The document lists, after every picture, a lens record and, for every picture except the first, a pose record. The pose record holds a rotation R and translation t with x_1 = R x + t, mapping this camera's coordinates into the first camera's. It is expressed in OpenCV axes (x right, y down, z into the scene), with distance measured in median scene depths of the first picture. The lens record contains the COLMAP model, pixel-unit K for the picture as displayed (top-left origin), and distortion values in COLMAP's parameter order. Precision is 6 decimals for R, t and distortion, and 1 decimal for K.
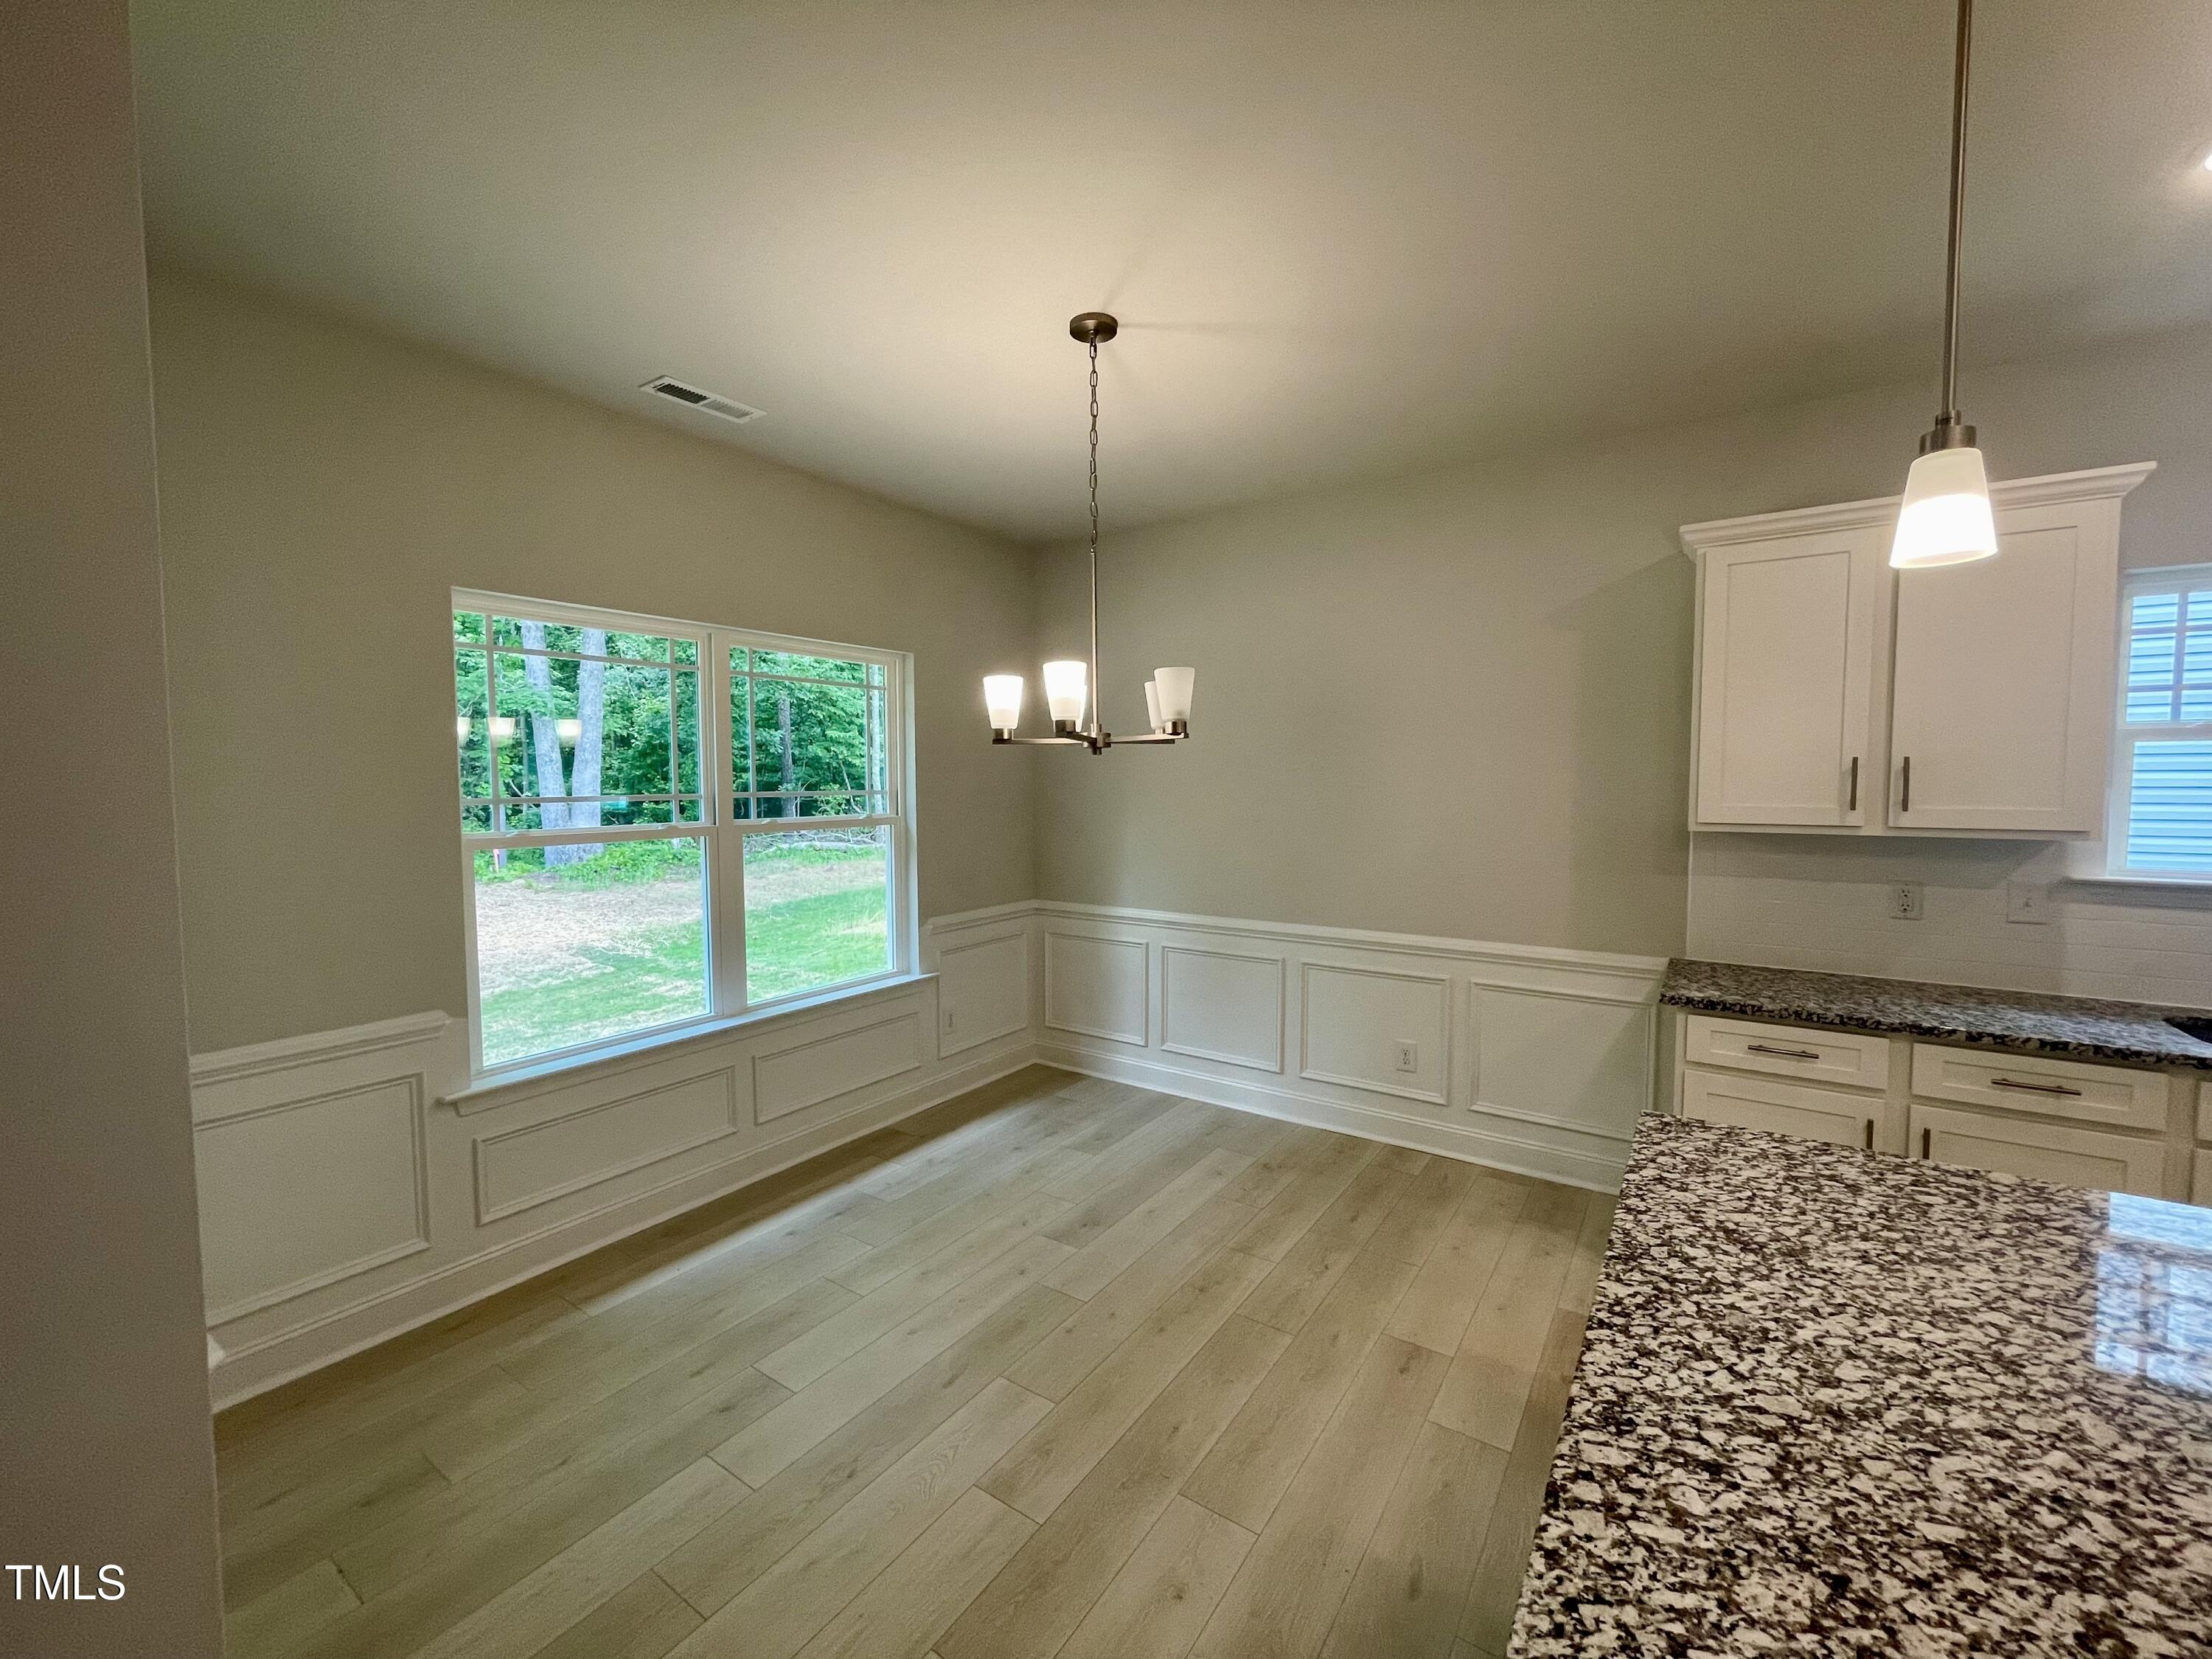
lens RADIAL K [[891.2, 0, 1102.3], [0, 891.2, 826.5], [0, 0, 1]] dist [0.000835, -0.000339]
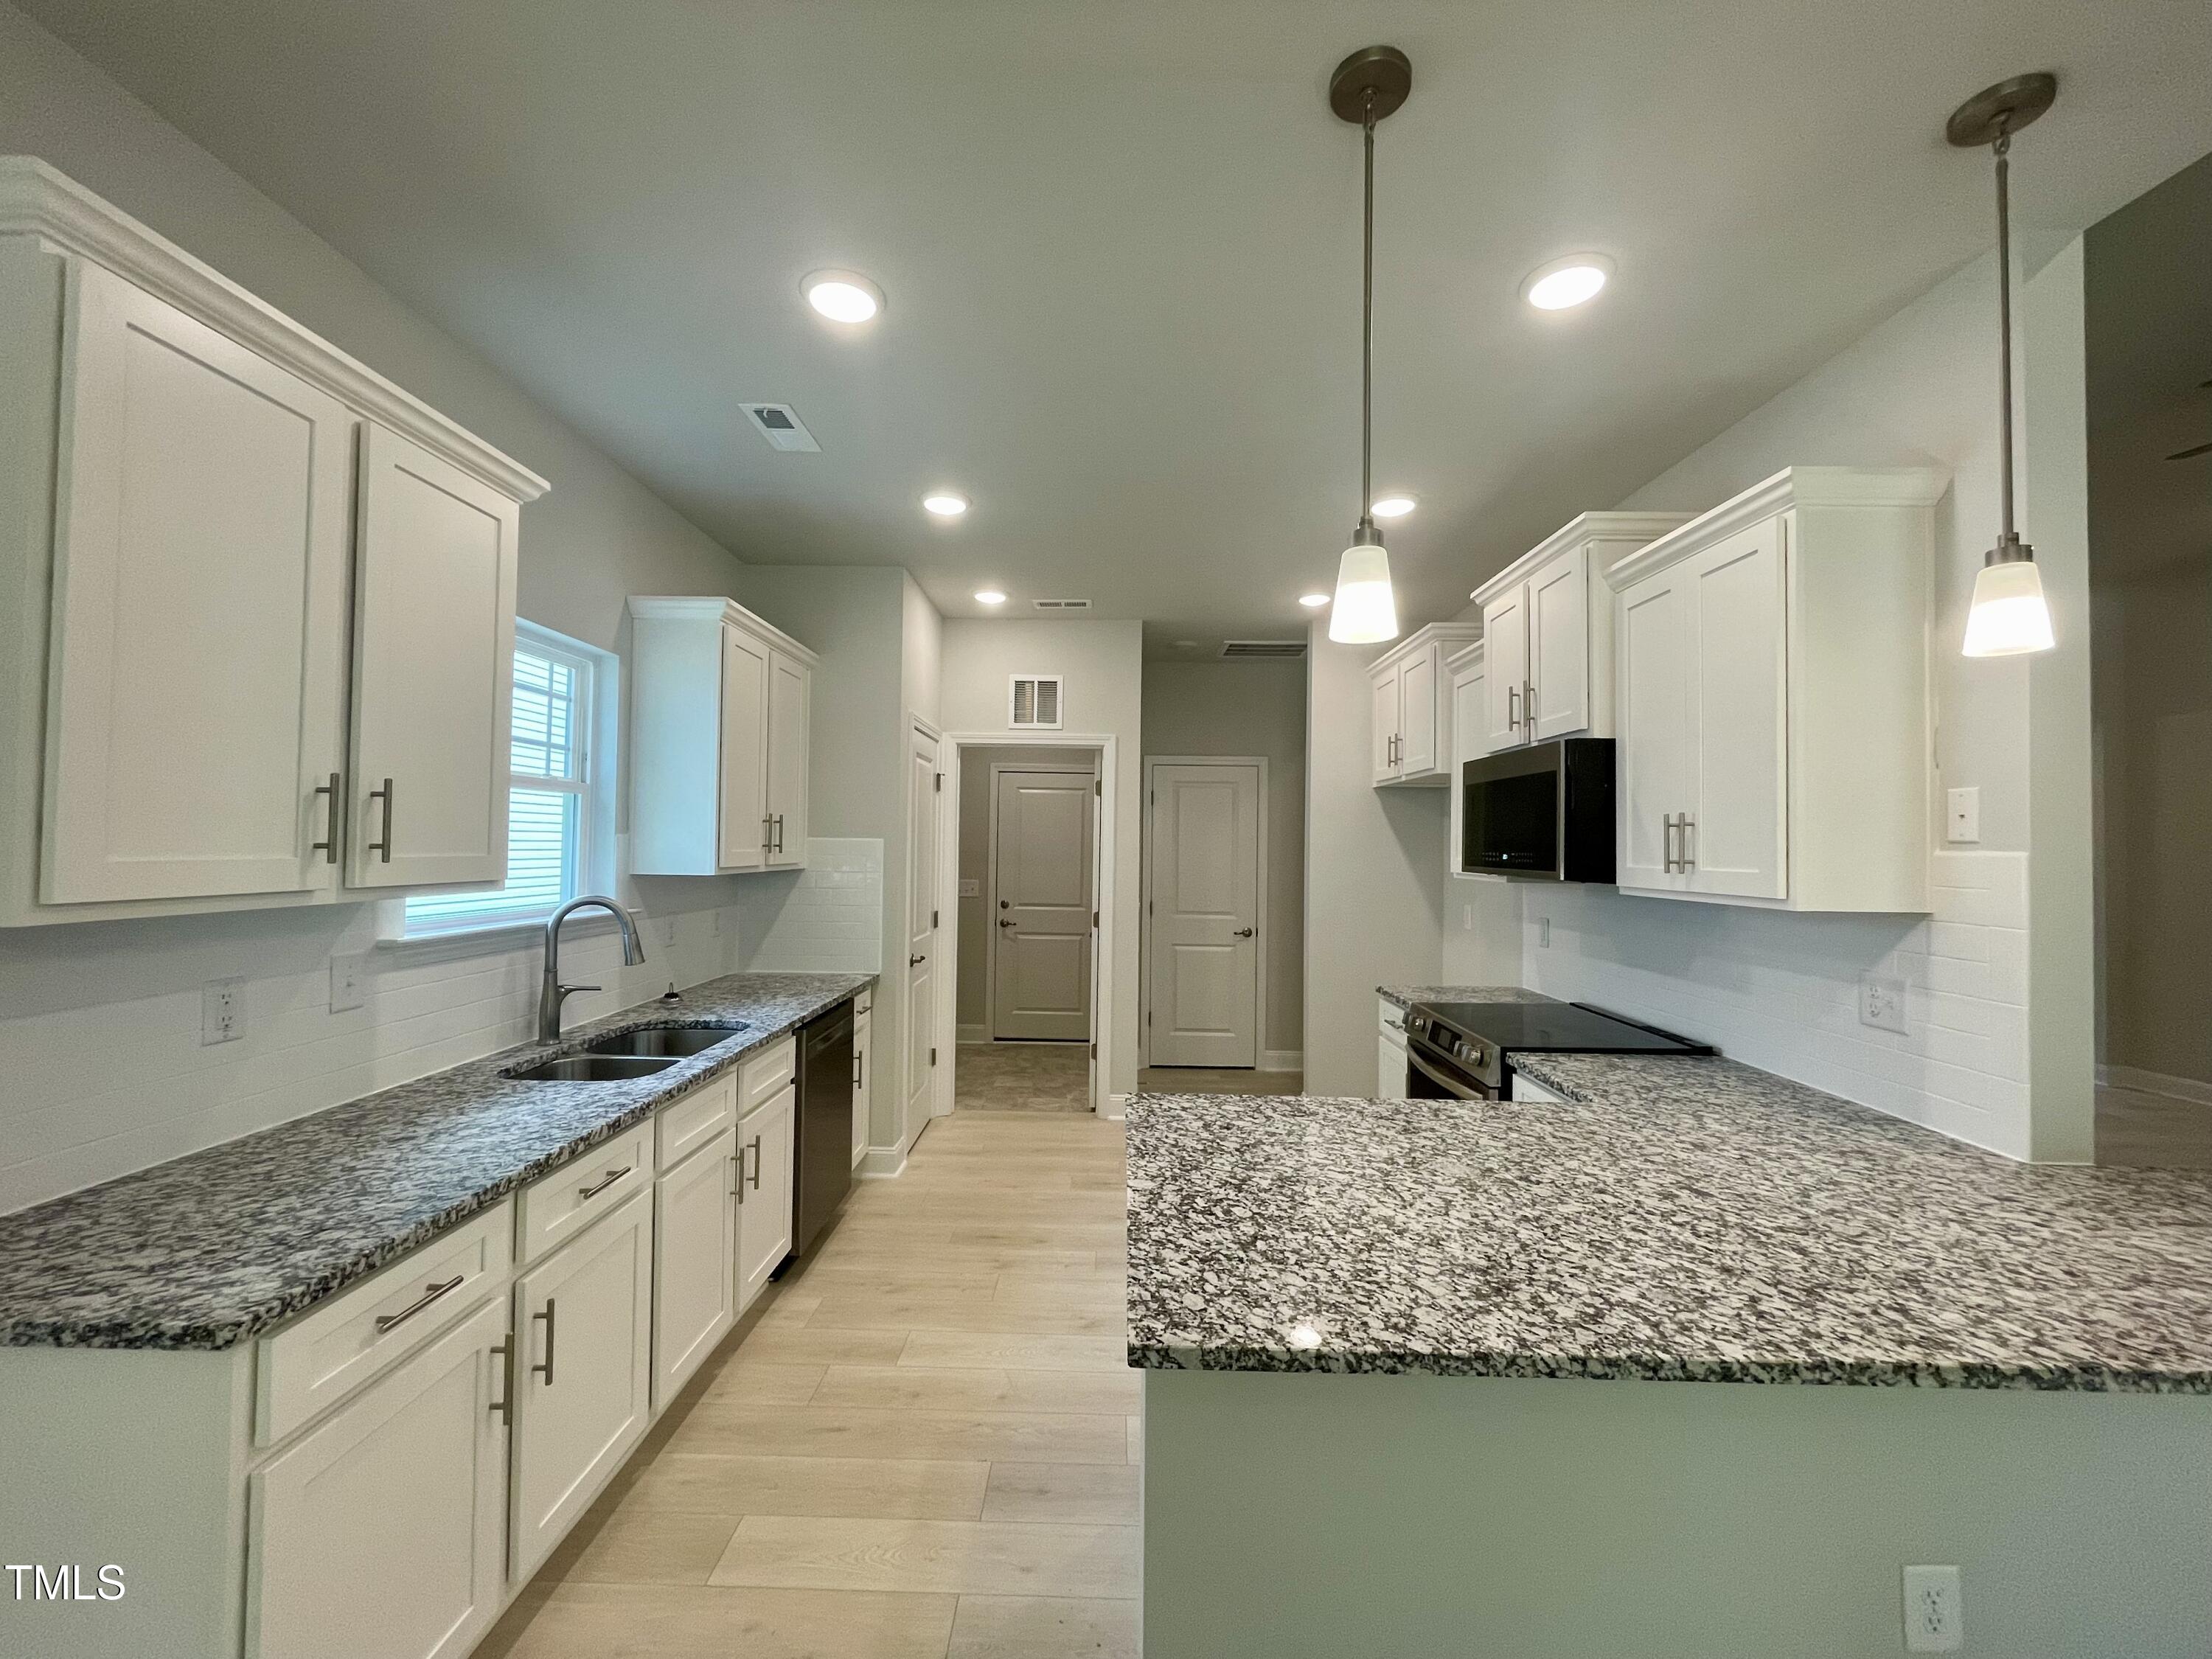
lens RADIAL K [[891.2, 0, 1102.3], [0, 891.2, 826.5], [0, 0, 1]] dist [0.000835, -0.000339]
pose [[-0.557614, 0.011714, 0.830017, 0.141301], [0.030931, 0.999499, 0.006674, -0.064066], [-0.829524, 0.029395, -0.557698, 1.919002]]
